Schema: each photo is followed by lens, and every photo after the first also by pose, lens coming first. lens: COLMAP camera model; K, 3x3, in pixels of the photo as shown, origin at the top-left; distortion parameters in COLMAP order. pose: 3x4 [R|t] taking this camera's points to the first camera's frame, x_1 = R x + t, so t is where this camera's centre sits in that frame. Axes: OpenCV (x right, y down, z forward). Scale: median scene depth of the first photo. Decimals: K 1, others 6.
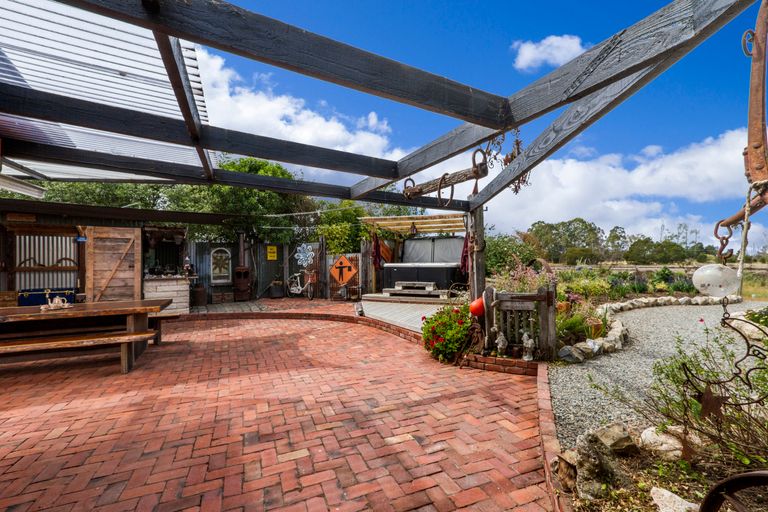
lens RADIAL K [[355.3, 0, 388.0], [0, 355.3, 254.9], [0, 0, 1]] dist [0.022723, 0.000958]
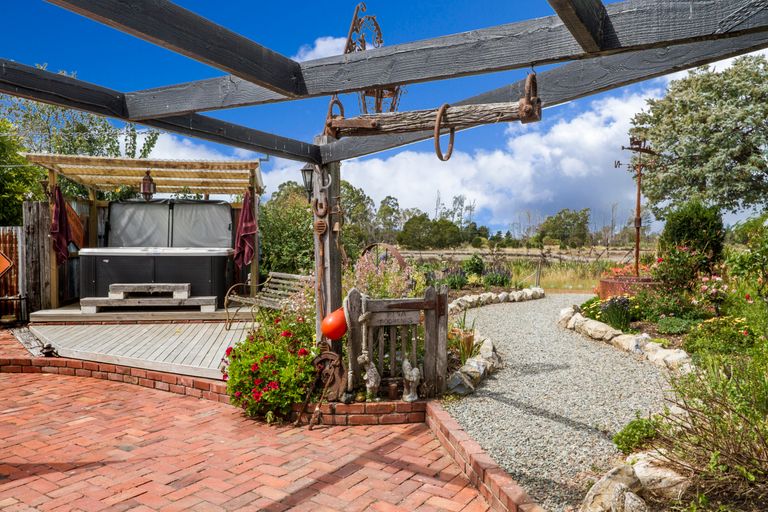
lens RADIAL K [[592.2, 0, 395.4], [0, 592.2, 261.1], [0, 0, 1]] dist [0.008419, -0.002687]
pose [[0.835429, -0.006104, 0.549565, -0.110221], [-0.020409, 0.998904, 0.042119, -0.003046], [-0.549220, -0.046404, 0.834388, 0.056318]]
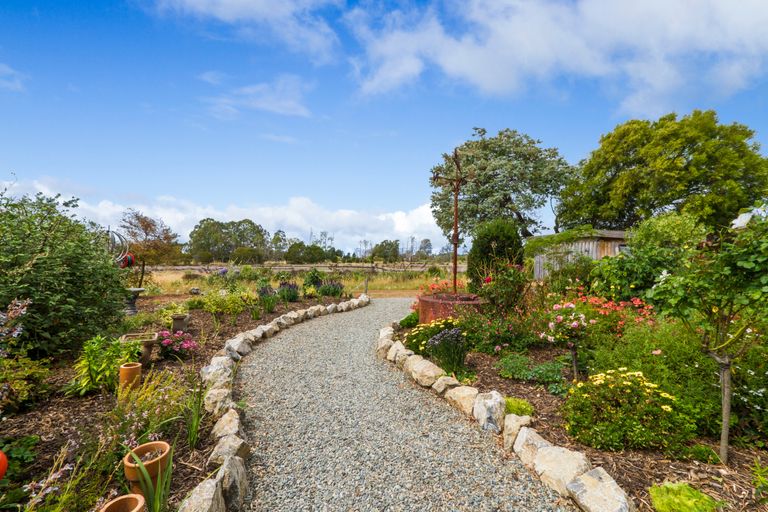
lens RADIAL K [[355.3, 0, 388.8], [0, 355.3, 251.5], [0, 0, 1]] dist [0.022723, 0.000958]
pose [[0.646578, 0.028947, 0.762299, 0.292803], [-0.023508, 0.999561, -0.018018, 0.000204], [-0.762486, -0.006270, 0.646975, 0.397720]]
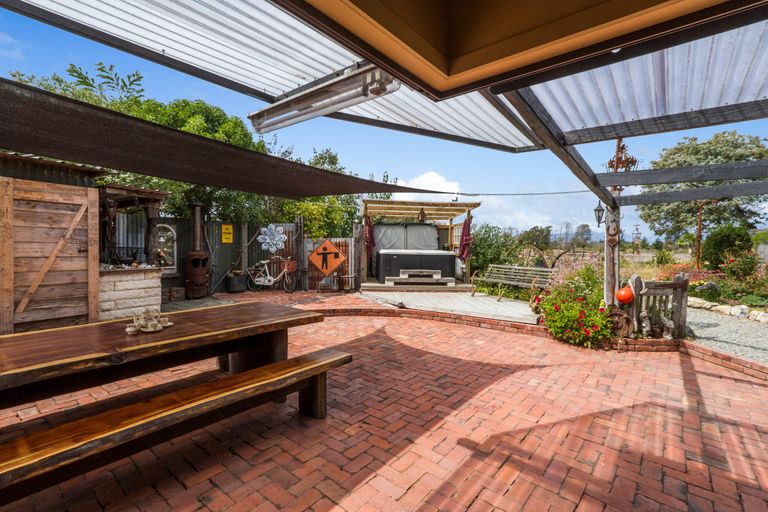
lens RADIAL K [[355.3, 0, 390.1], [0, 355.3, 252.7], [0, 0, 1]] dist [0.022723, 0.000958]
pose [[0.886417, 0.010287, 0.462773, -0.462278], [-0.028122, 0.999103, 0.031658, 0.000812], [-0.462032, -0.041076, 0.885911, 0.186532]]
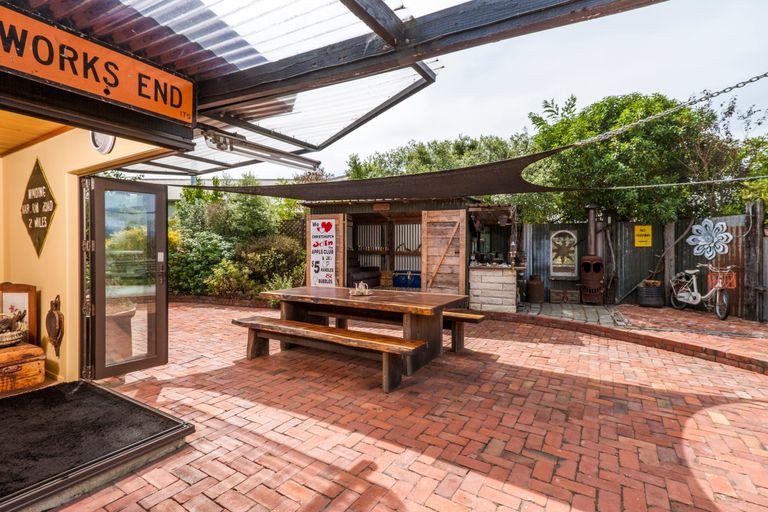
lens RADIAL K [[355.3, 0, 386.8], [0, 355.3, 255.2], [0, 0, 1]] dist [0.022723, 0.000958]
pose [[0.566888, 0.024281, -0.823437, -0.058309], [0.002762, 0.999504, 0.031374, 0.009004], [0.823790, -0.020060, 0.566540, 0.291402]]
